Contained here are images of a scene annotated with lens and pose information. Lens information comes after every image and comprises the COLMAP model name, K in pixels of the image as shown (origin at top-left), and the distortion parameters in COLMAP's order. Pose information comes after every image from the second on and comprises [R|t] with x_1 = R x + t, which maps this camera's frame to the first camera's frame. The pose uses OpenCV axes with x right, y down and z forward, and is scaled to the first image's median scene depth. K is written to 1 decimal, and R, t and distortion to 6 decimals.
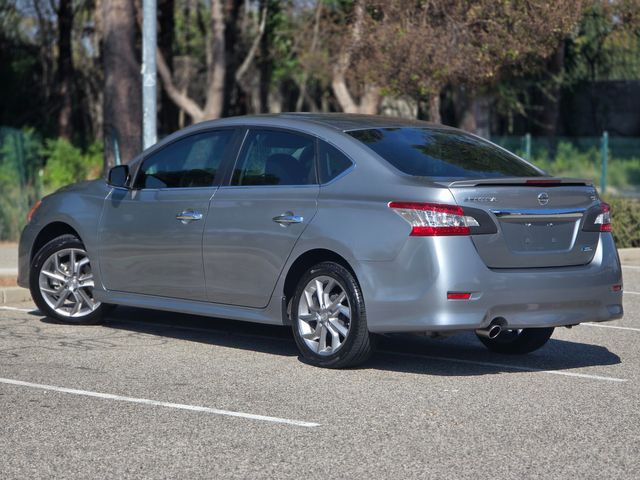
lens RADIAL K [[2124.2, 0, 320.0], [0, 2124.2, 240.0], [0, 0, 1]] dist [0.341157, -1.944773]
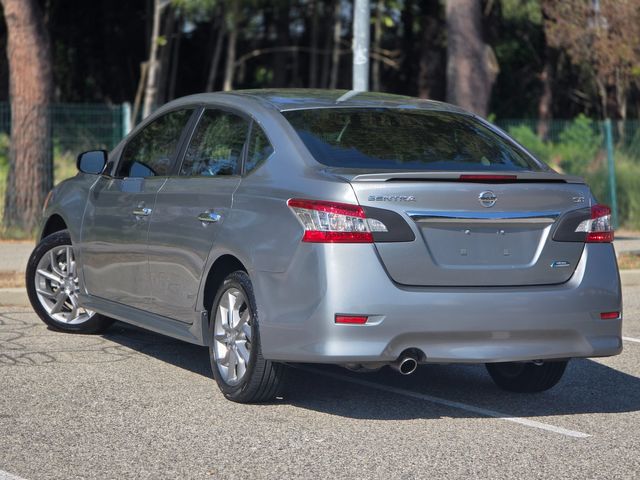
lens RADIAL K [[2124.2, 0, 320.0], [0, 2124.2, 240.0], [0, 0, 1]] dist [0.341157, -1.944773]
pose [[0.956578, 0.025271, -0.290379, 0.264915], [-0.023730, 0.999679, 0.008826, -0.009302], [0.290509, -0.001552, 0.956871, 0.226406]]
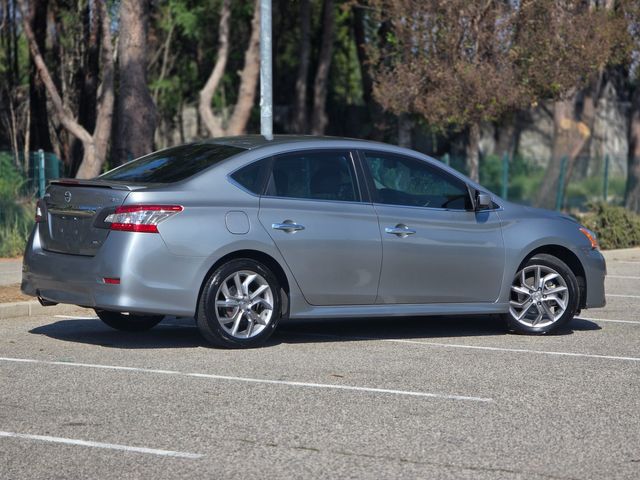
lens RADIAL K [[2124.2, 0, 320.0], [0, 2124.2, 240.0], [0, 0, 1]] dist [0.341157, -1.944773]
pose [[0.990634, -0.015803, 0.135628, -0.341576], [0.017190, 0.999811, -0.009059, 0.012641], [-0.135460, 0.011306, 0.990718, -0.284657]]
